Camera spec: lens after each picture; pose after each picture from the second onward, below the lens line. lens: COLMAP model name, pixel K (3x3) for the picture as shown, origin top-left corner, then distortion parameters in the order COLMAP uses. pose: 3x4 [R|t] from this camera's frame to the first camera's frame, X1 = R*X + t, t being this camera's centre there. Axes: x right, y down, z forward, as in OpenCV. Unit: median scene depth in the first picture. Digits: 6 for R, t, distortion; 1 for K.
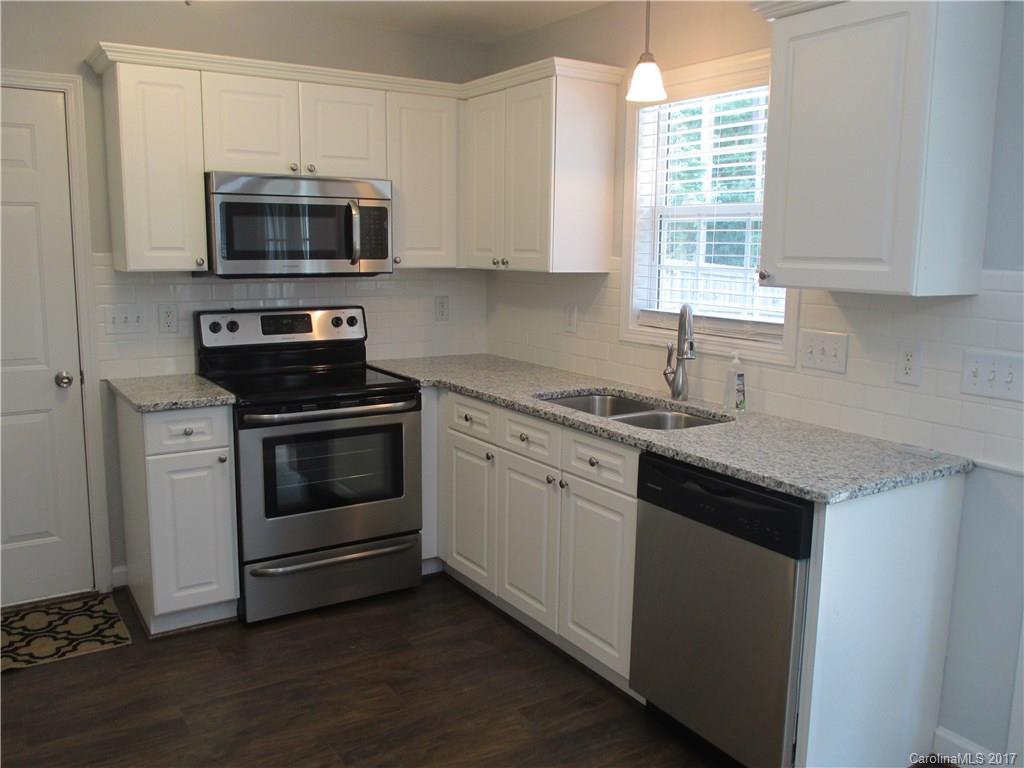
lens RADIAL K [[861.4, 0, 510.4], [0, 861.4, 380.2], [0, 0, 1]] dist [-0.014514, 0.004503]
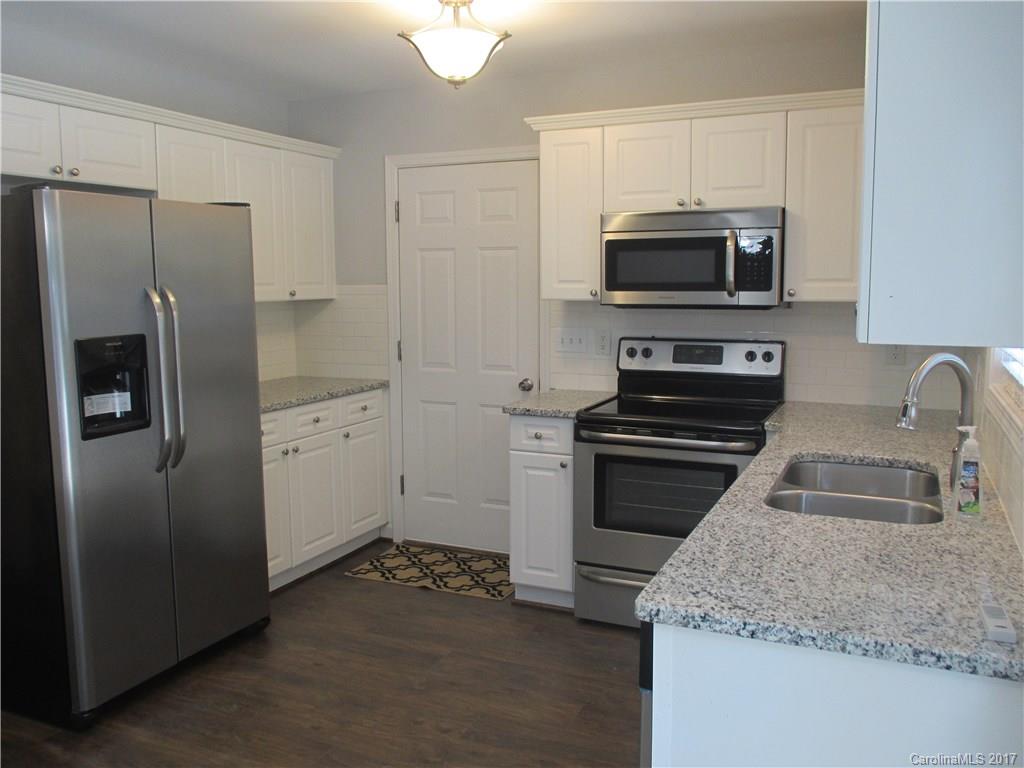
lens RADIAL K [[855.5, 0, 512.0], [0, 855.5, 384.0], [0, 0, 1]] dist [-0.024720, 0.000871]
pose [[0.542381, 0.090331, -0.835263, 0.528369], [-0.121532, 0.992182, 0.028383, -0.035941], [0.831296, 0.086117, 0.549118, 0.291335]]
